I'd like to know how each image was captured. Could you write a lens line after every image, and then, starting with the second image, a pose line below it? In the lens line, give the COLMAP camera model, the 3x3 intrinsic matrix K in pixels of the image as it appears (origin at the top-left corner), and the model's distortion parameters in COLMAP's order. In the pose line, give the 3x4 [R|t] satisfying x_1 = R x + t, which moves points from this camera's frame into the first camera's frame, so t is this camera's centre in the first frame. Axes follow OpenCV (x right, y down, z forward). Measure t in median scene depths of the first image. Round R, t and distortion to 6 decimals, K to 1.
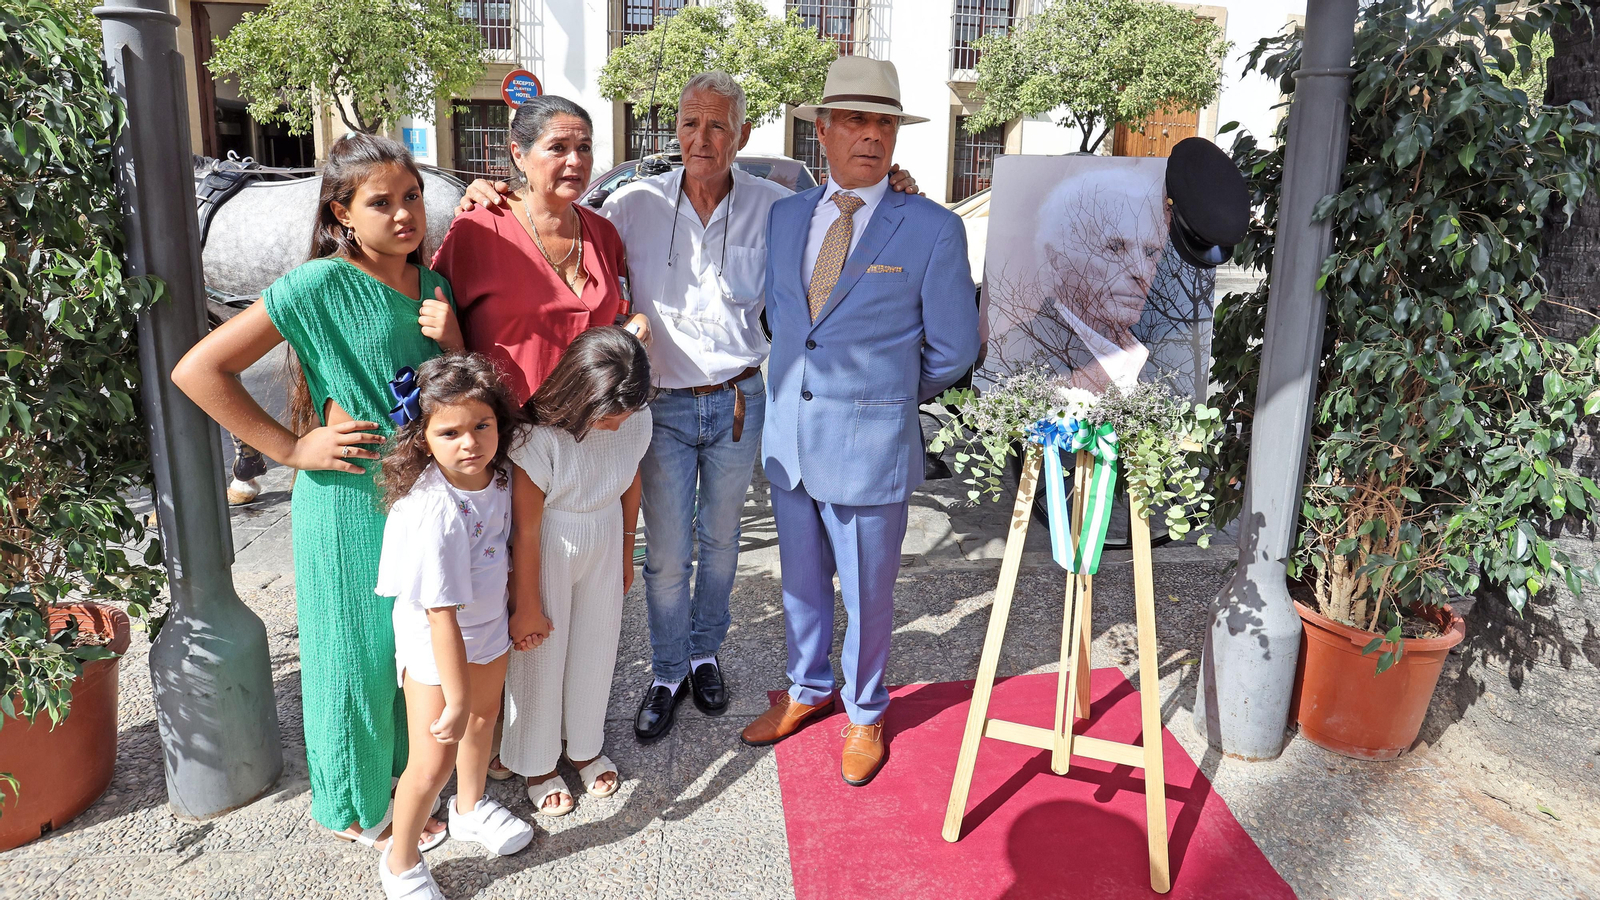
lens RADIAL K [[829.9, 0, 825.0], [0, 829.9, 328.6], [0, 0, 1]] dist [-0.080197, 0.033053]
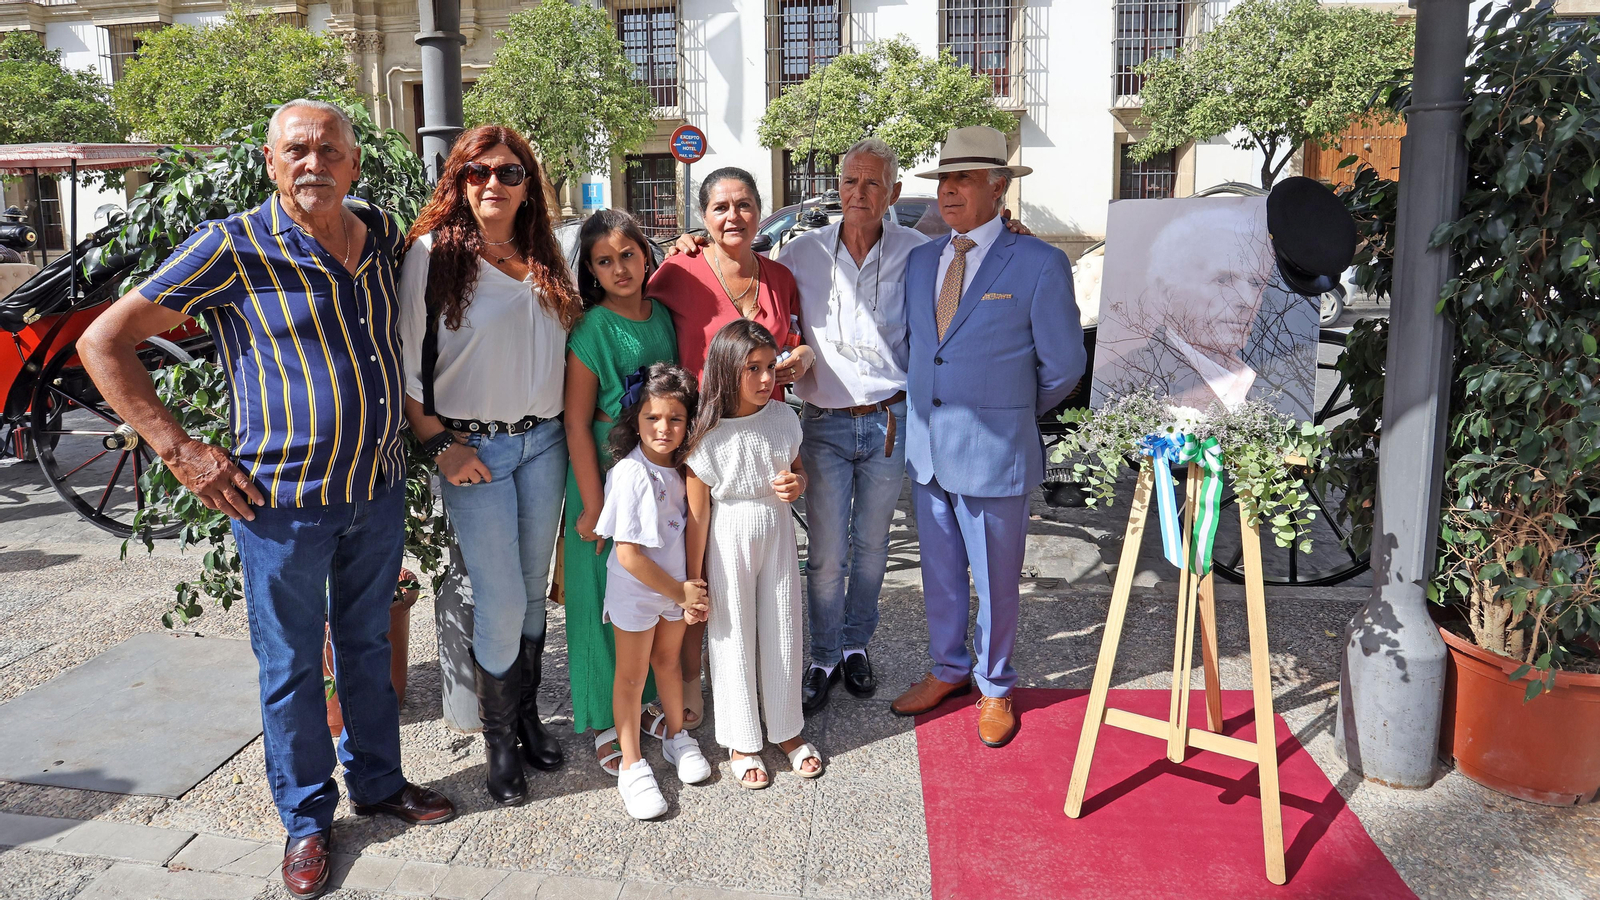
lens RADIAL K [[853.9, 0, 771.1], [0, 853.9, 320.4], [0, 0, 1]] dist [-0.093958, 0.051324]
pose [[0.968456, -0.014253, -0.248776, 0.022510], [-0.000370, 0.998279, -0.058635, 0.010713], [0.249183, 0.056877, 0.966785, -0.111103]]
